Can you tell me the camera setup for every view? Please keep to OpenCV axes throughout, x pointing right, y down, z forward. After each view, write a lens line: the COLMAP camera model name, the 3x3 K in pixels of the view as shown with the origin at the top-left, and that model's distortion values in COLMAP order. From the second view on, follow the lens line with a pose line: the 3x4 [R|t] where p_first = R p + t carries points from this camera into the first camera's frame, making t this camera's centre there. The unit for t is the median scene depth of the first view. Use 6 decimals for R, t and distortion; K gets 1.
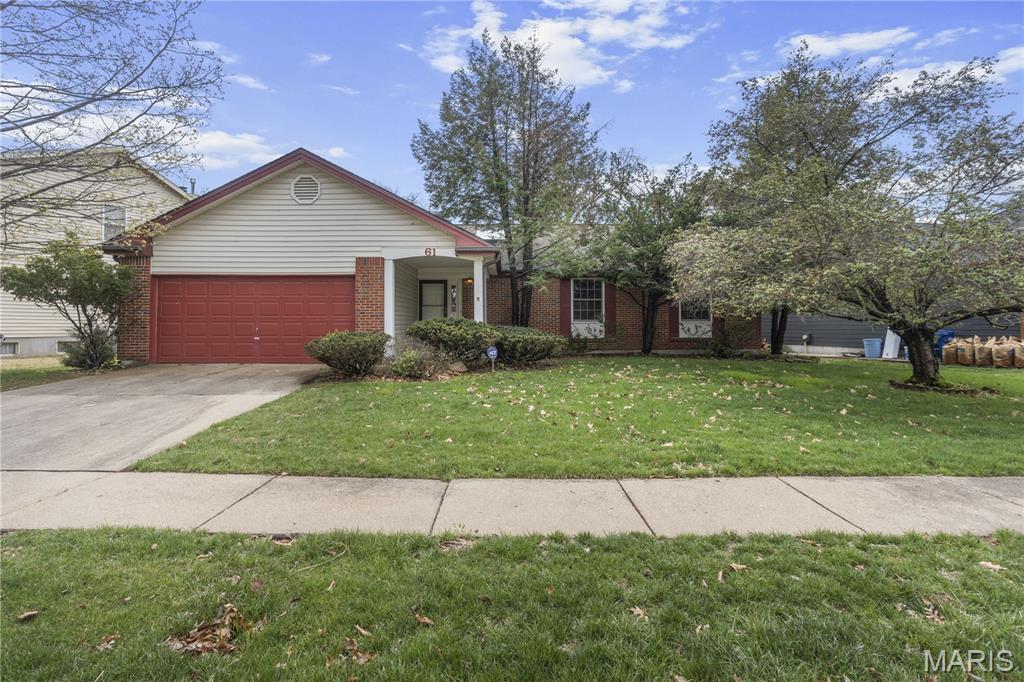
lens RADIAL K [[483.6, 0, 511.4], [0, 483.6, 337.8], [0, 0, 1]] dist [0.003602, 0.000497]
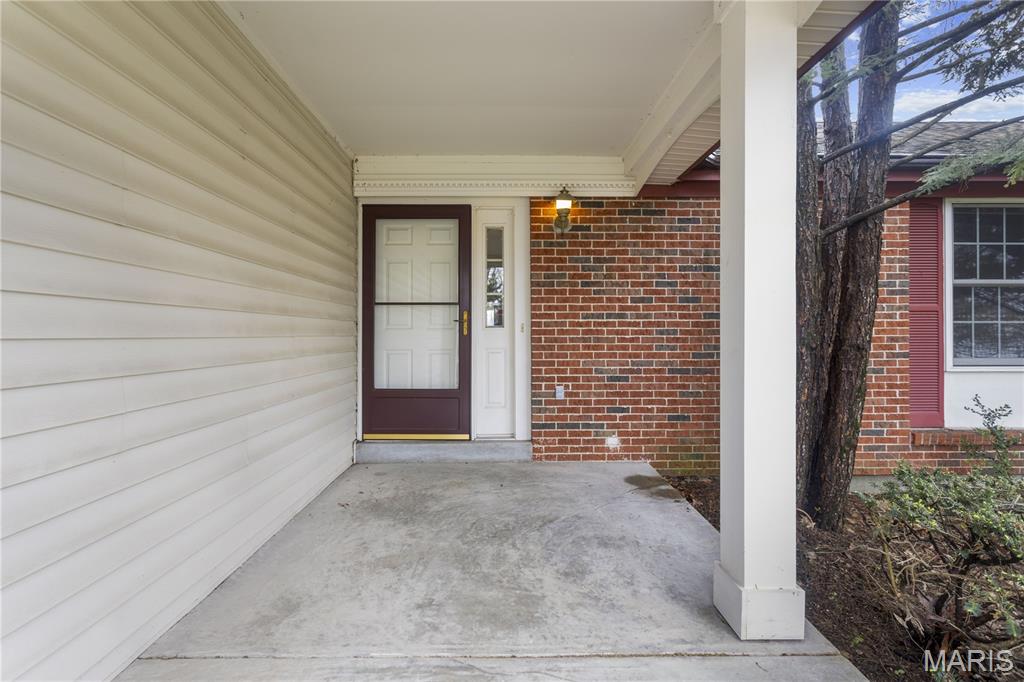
lens RADIAL K [[483.6, 0, 511.3], [0, 483.6, 338.8], [0, 0, 1]] dist [0.003602, 0.000497]
pose [[0.999974, 0.002871, -0.006610, -0.109379], [-0.002890, 0.999991, -0.002948, -0.047158], [0.006602, 0.002967, 0.999974, 0.740367]]
